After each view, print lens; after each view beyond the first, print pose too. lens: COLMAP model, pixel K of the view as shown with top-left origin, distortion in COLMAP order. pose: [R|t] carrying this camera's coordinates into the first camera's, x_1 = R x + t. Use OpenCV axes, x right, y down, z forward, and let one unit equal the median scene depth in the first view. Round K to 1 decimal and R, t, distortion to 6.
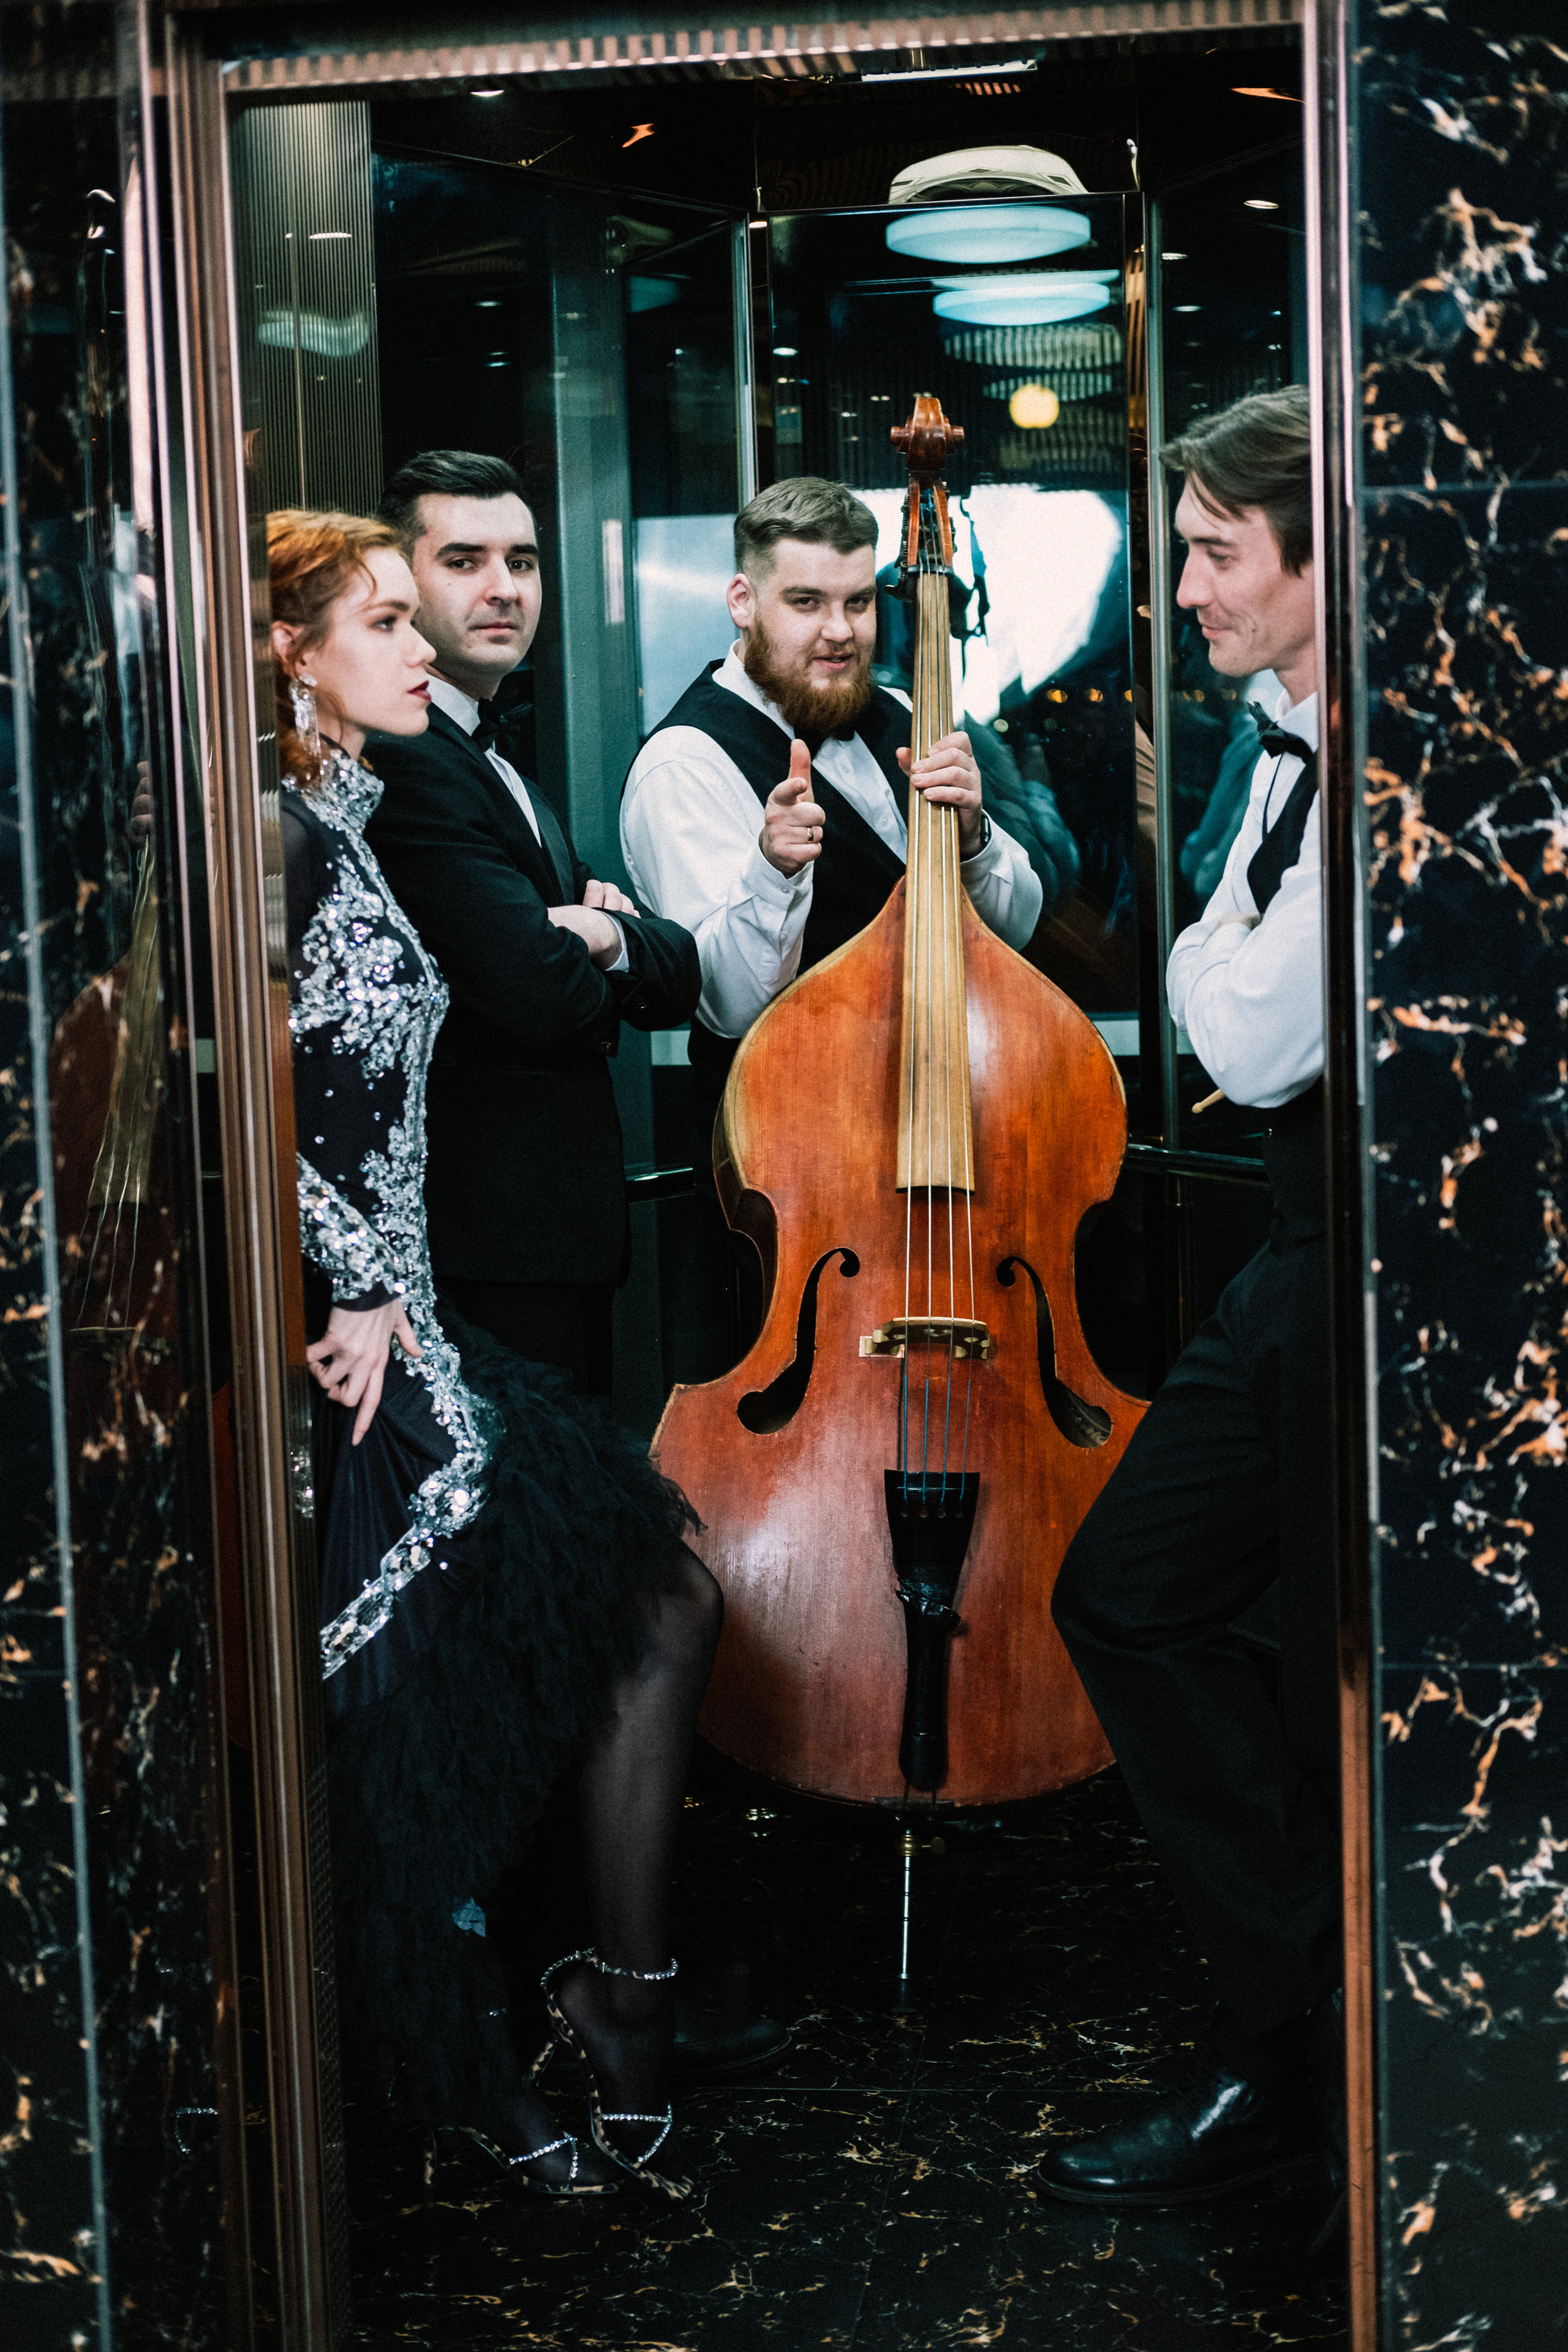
lens RADIAL K [[3679.9, 0, 782.6], [0, 3679.9, 1202.1], [0, 0, 1]] dist [0.020913, 0.000000]
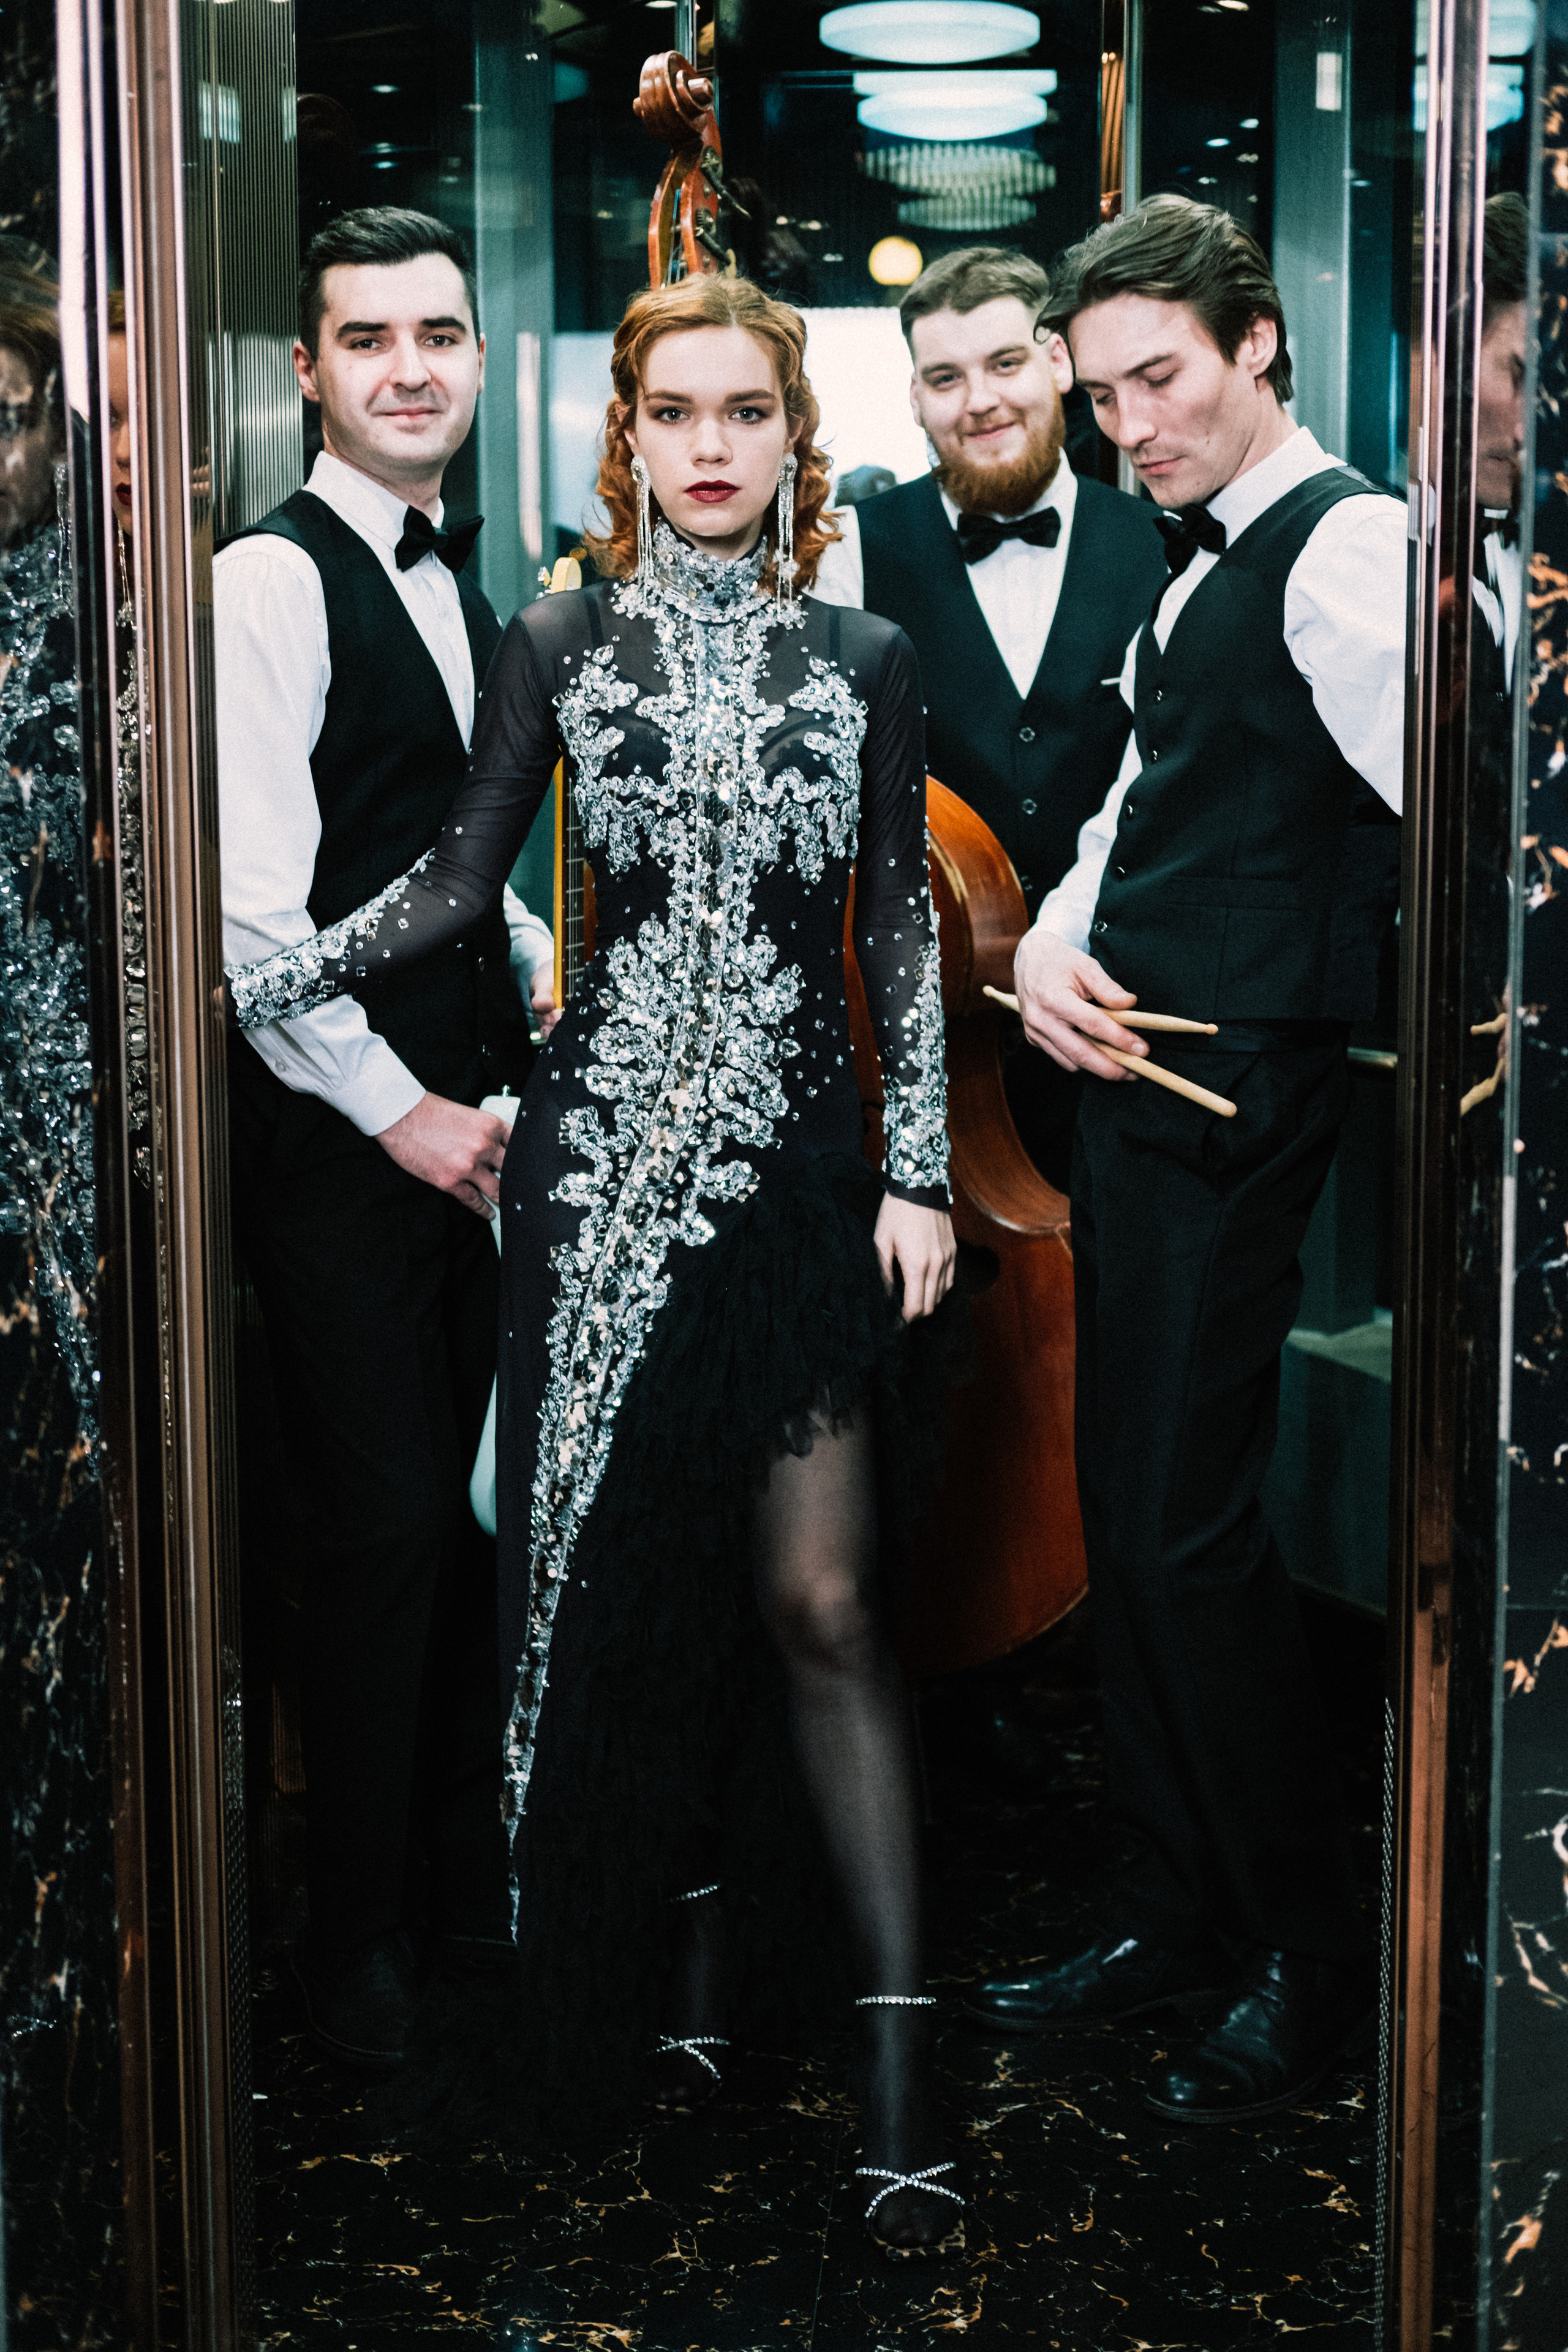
lens RADIAL K [[3679.9, 0, 790.6], [0, 3679.9, 1194.8], [0, 0, 1]] dist [0.020913, 0.000000]
pose [[0.998267, 0.024964, 0.053294, -0.051423], [-0.026798, 0.999063, 0.033981, 0.003831], [-0.052395, -0.035350, 0.998001, 0.137535]]
